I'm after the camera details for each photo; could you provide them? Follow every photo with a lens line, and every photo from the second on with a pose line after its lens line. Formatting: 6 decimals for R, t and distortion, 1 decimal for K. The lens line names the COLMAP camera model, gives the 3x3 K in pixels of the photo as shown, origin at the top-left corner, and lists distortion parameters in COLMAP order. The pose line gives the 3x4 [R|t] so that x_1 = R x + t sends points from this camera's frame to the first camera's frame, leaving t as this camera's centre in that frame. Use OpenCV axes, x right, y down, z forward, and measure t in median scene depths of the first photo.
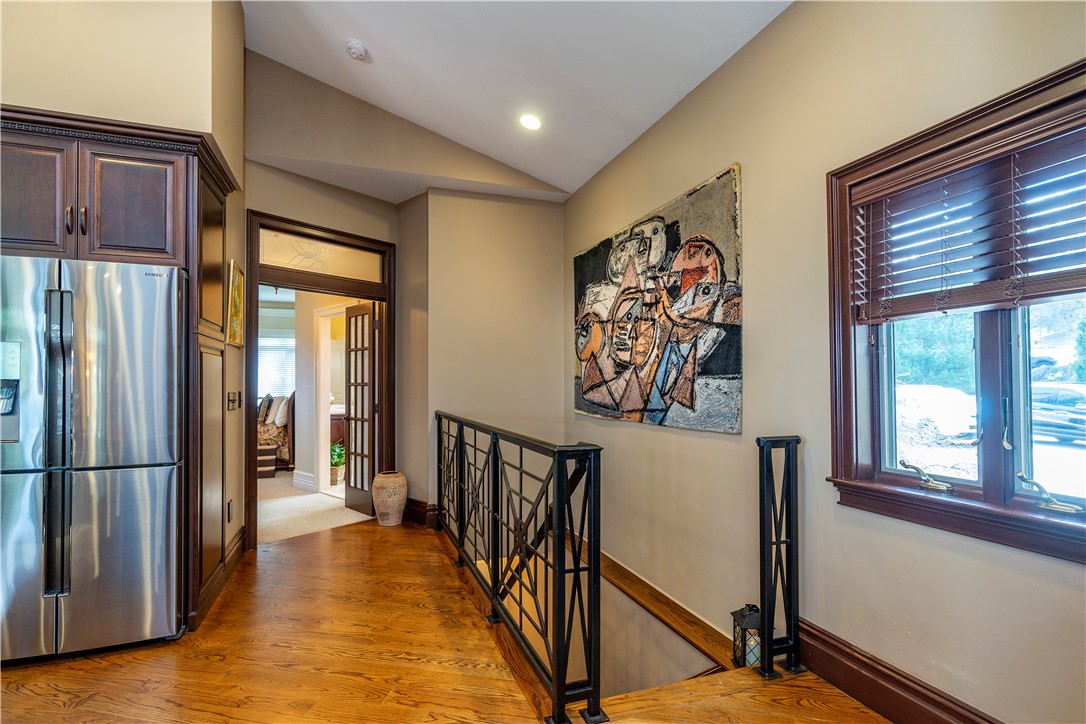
lens RADIAL K [[494.9, 0, 543.0], [0, 494.9, 362.0], [0, 0, 1]] dist [-0.000317, 0.000051]
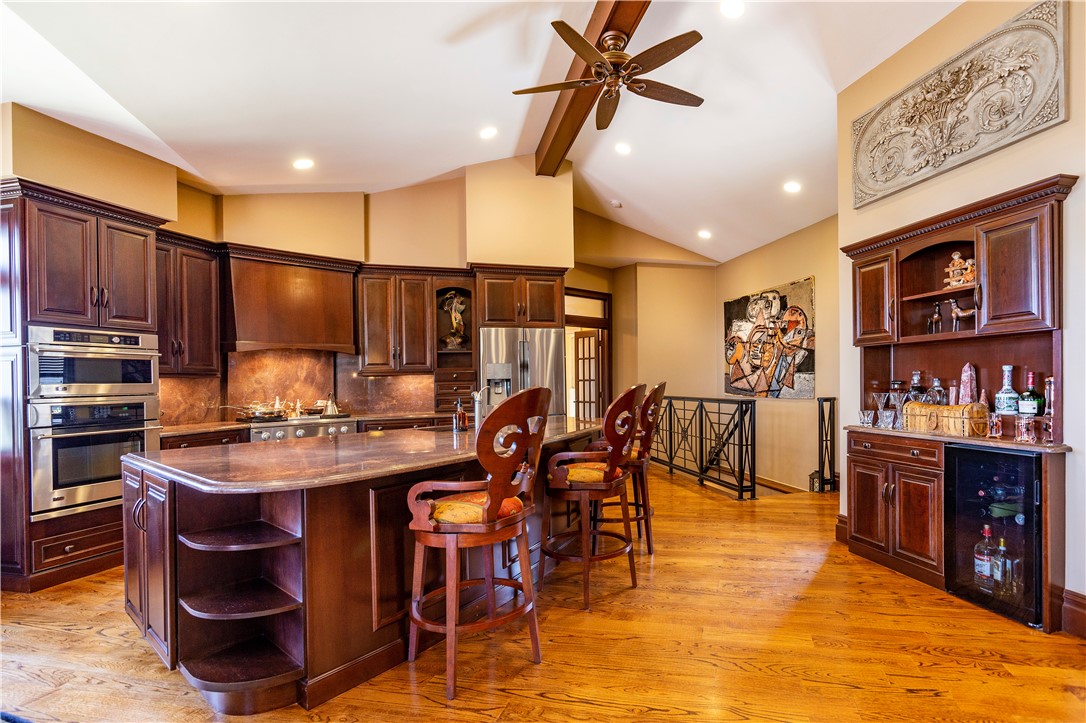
lens RADIAL K [[536.4, 0, 614.6], [0, 536.4, 383.3], [0, 0, 1]] dist [0.003313, 0.000260]
pose [[0.998354, -0.012692, -0.055924, -0.287287], [0.015368, 0.998744, 0.047682, -0.041637], [0.055249, -0.048463, 0.997296, -1.157705]]
